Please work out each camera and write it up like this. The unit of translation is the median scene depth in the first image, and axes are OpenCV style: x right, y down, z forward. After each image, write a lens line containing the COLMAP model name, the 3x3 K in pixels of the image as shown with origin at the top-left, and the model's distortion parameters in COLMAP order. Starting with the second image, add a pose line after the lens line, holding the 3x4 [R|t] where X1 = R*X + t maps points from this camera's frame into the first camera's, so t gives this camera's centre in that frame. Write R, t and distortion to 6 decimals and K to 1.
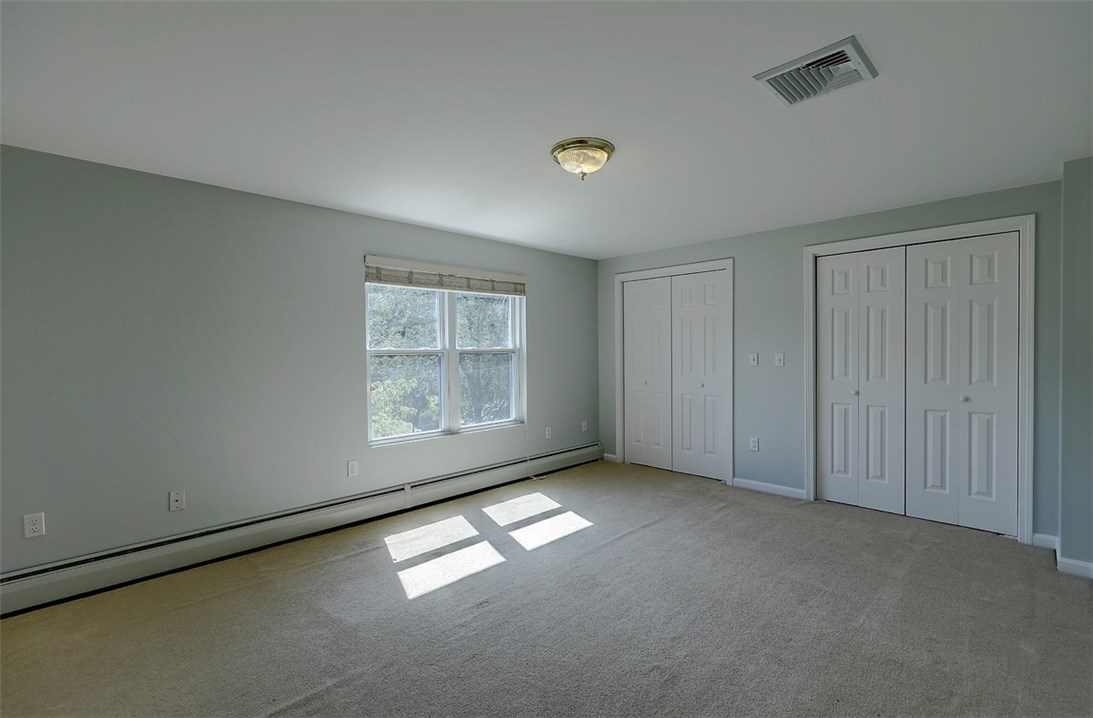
lens RADIAL K [[467.6, 0, 546.5], [0, 467.6, 359.0], [0, 0, 1]] dist [-0.021088, 0.000019]
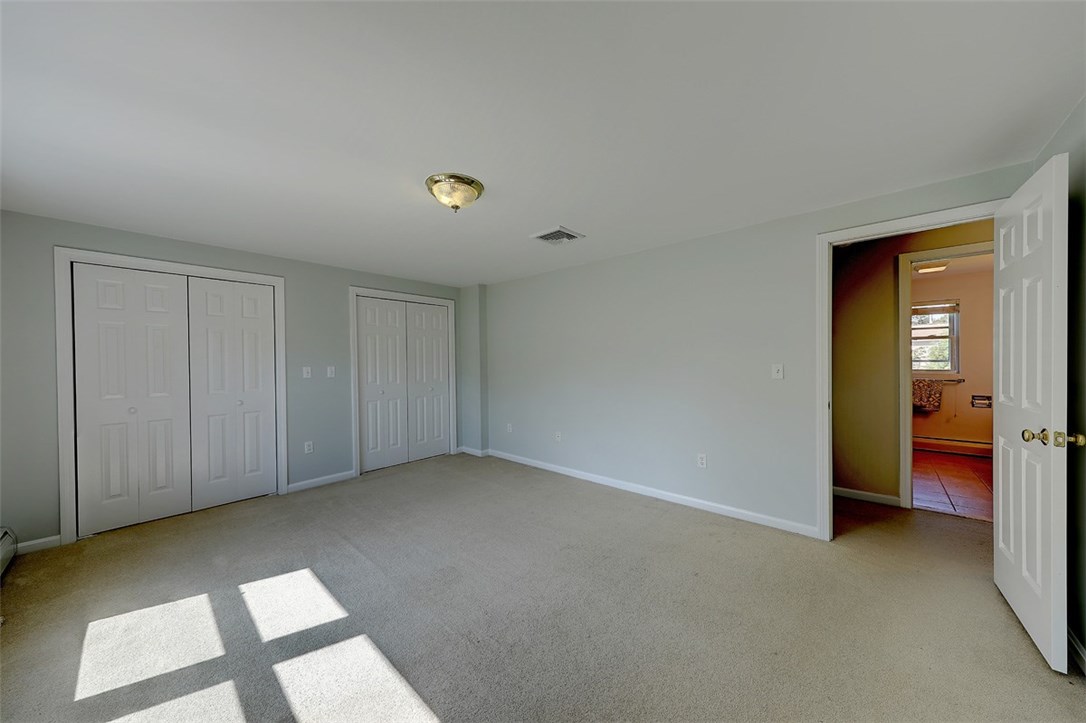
lens RADIAL K [[353.8, 0, 543.0], [0, 353.8, 361.5], [0, 0, 1]] dist [0.004516, -0.000355]
pose [[-0.038379, 0.008294, 0.999229, -0.474431], [0.030860, 0.999498, -0.007111, -0.002152], [-0.998787, 0.030563, -0.038615, 0.493476]]
